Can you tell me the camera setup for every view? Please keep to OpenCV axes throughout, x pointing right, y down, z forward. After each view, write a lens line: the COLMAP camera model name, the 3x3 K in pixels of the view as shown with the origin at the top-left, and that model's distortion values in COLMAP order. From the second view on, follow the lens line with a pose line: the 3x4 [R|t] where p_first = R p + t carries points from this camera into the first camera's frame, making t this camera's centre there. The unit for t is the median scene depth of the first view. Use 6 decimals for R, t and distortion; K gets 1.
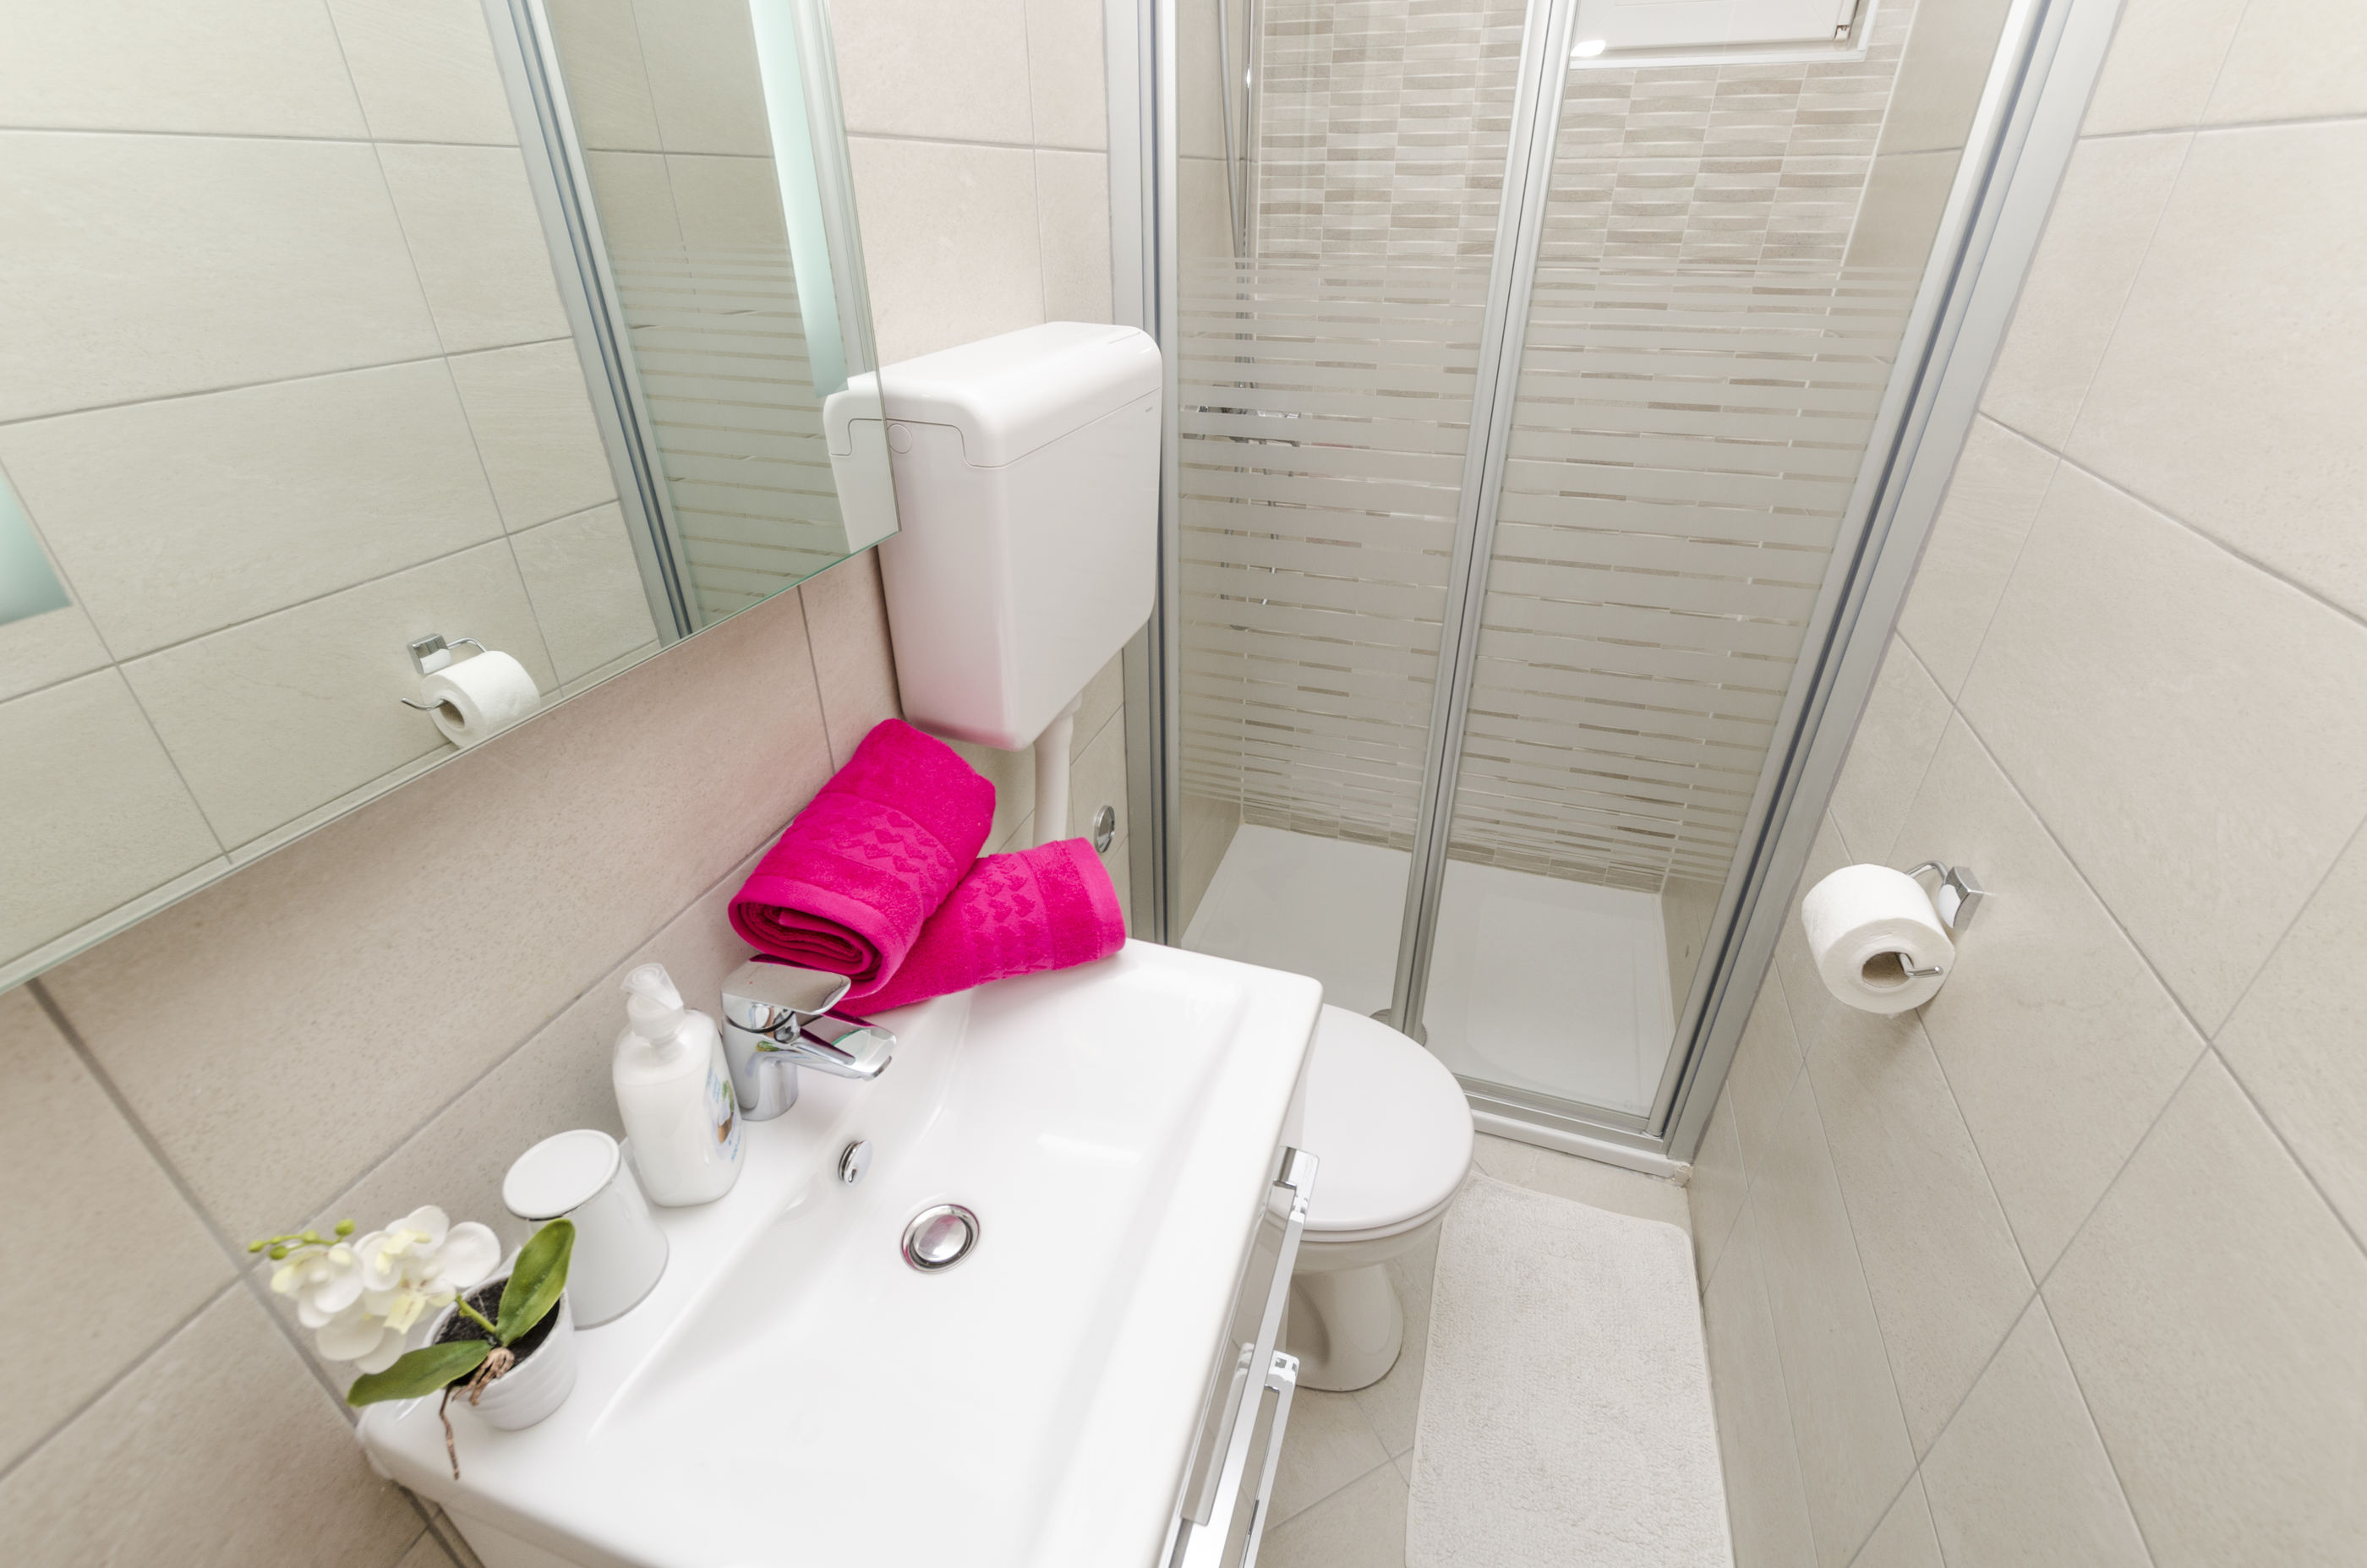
lens RADIAL K [[1031.4, 0, 1183.3], [0, 1031.4, 779.2], [0, 0, 1]] dist [0.011123, -0.004369]
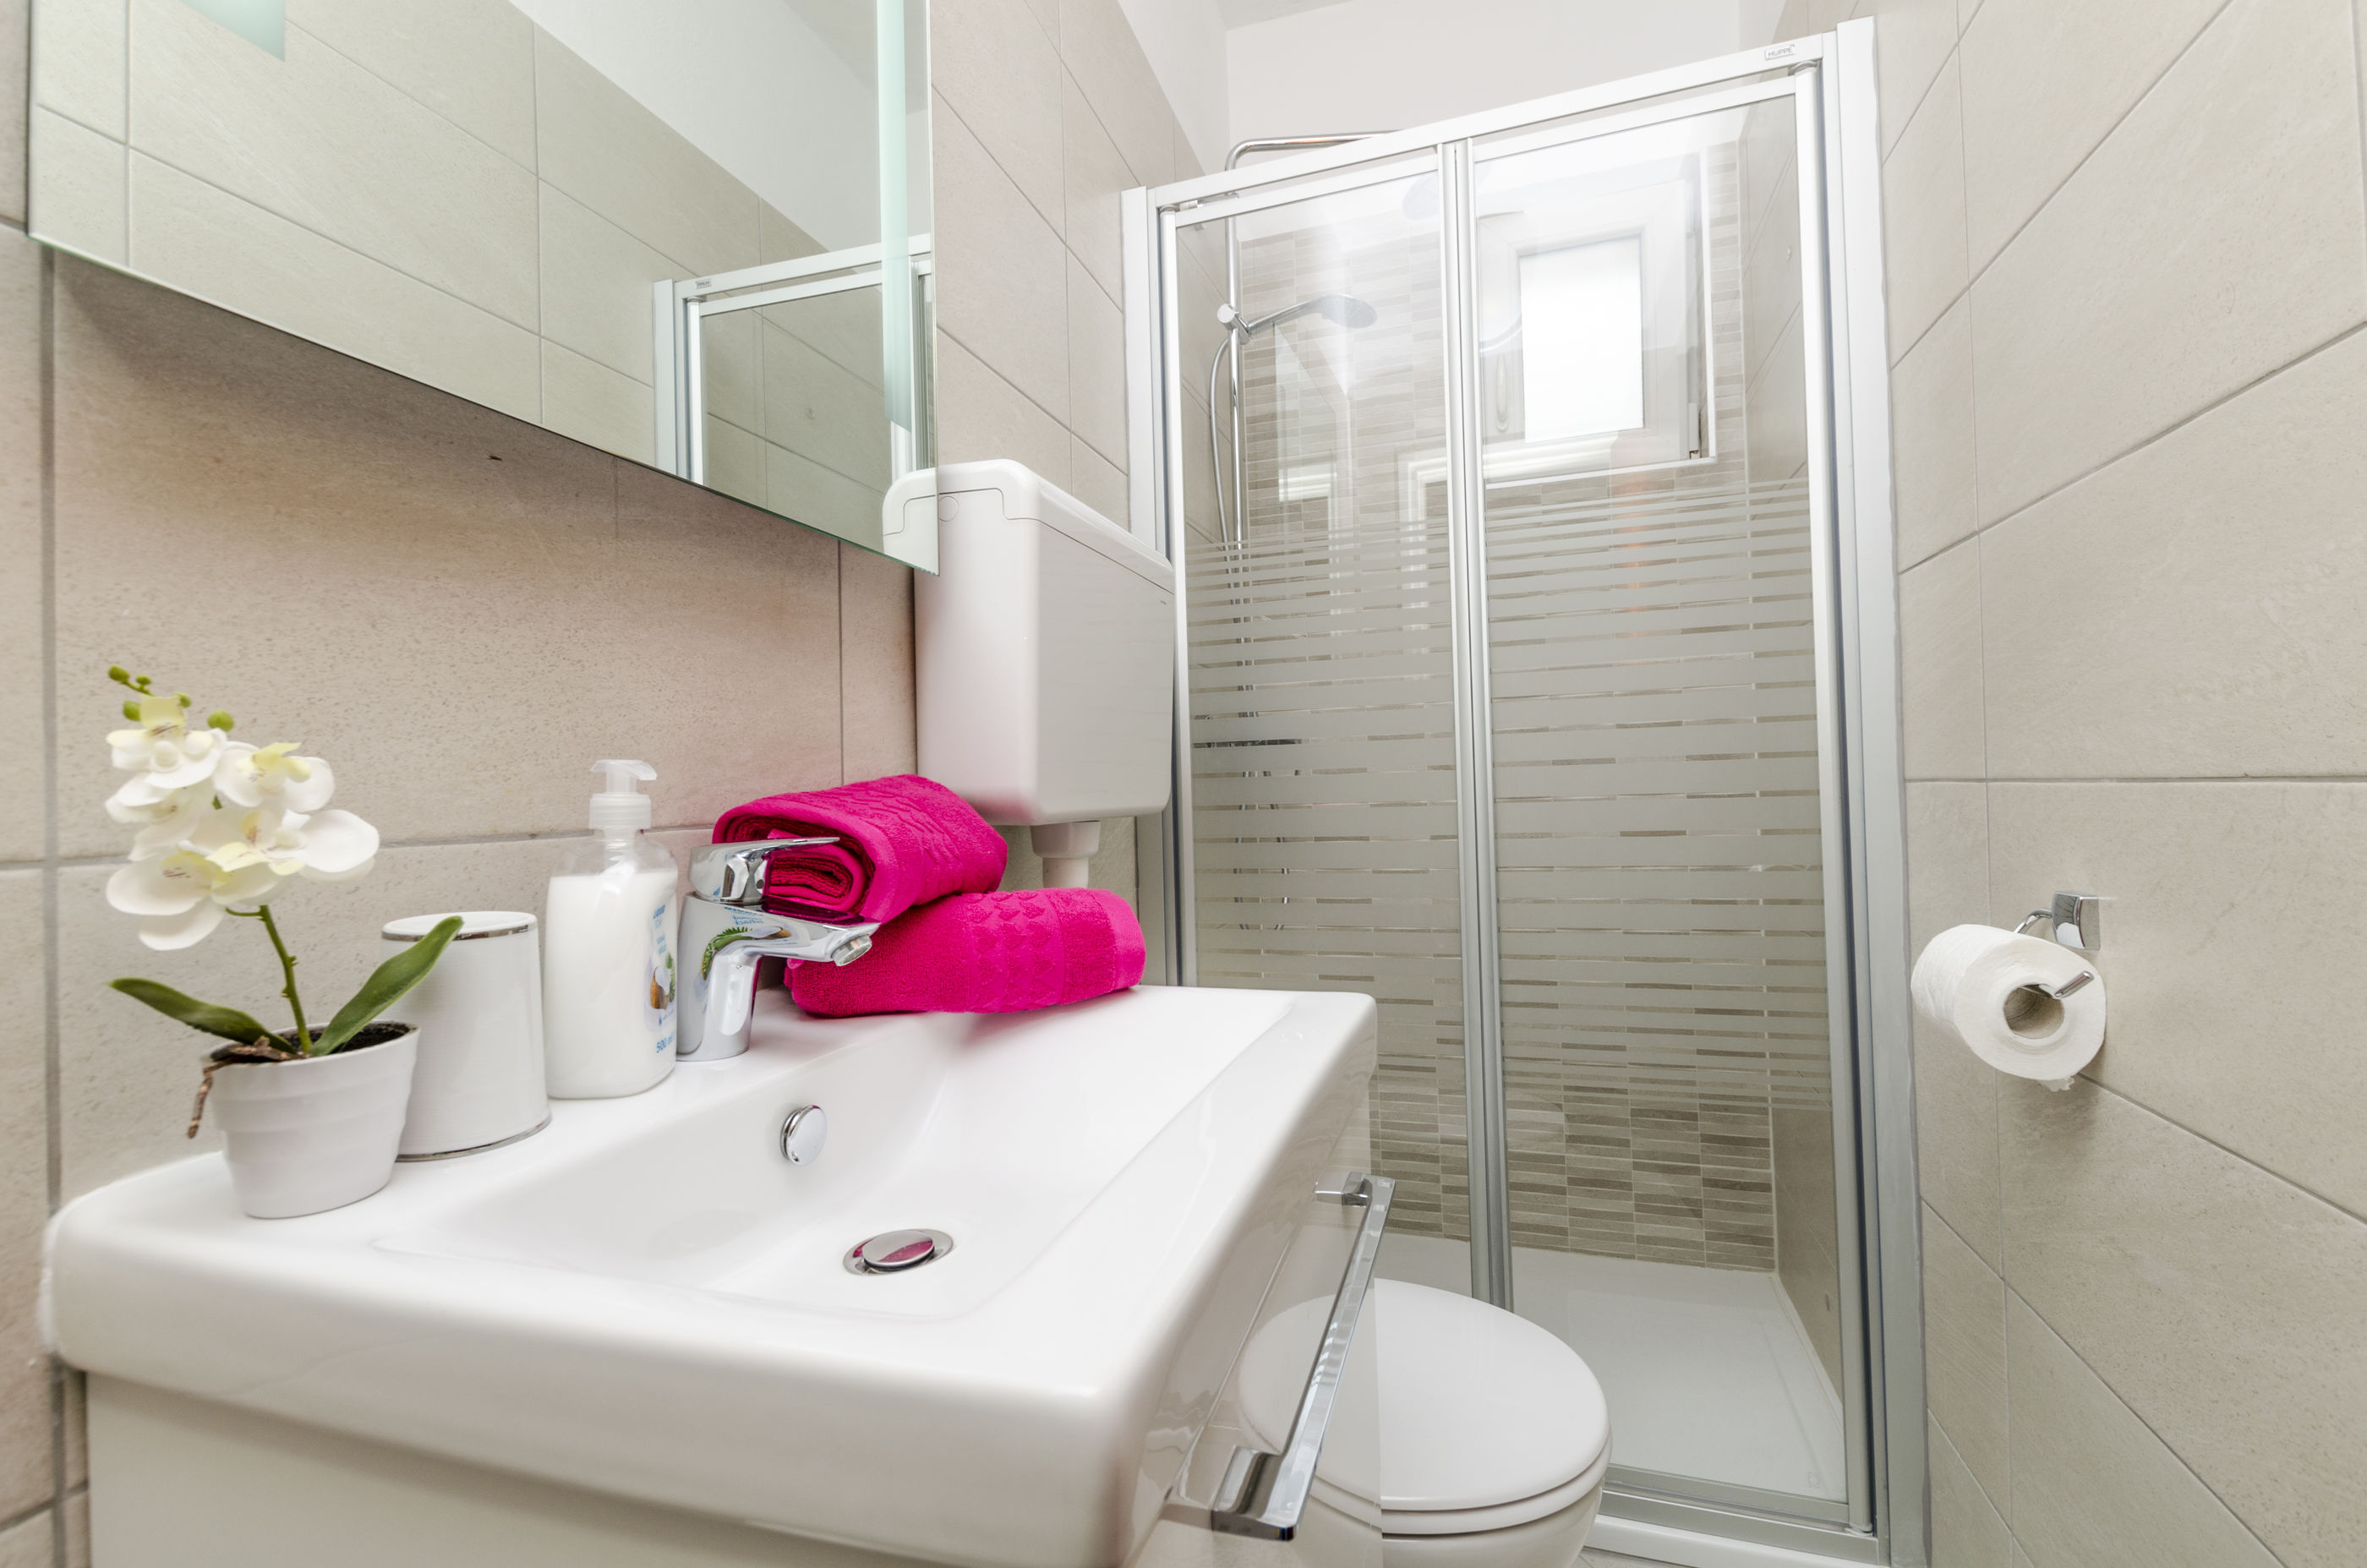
lens RADIAL K [[1031.4, 0, 1184.8], [0, 1031.4, 772.2], [0, 0, 1]] dist [0.011123, -0.004369]
pose [[0.999695, -0.024692, 0.000667, -0.020620], [0.021449, 0.854342, -0.519268, 0.503979], [0.012252, 0.519124, 0.854611, 0.175705]]
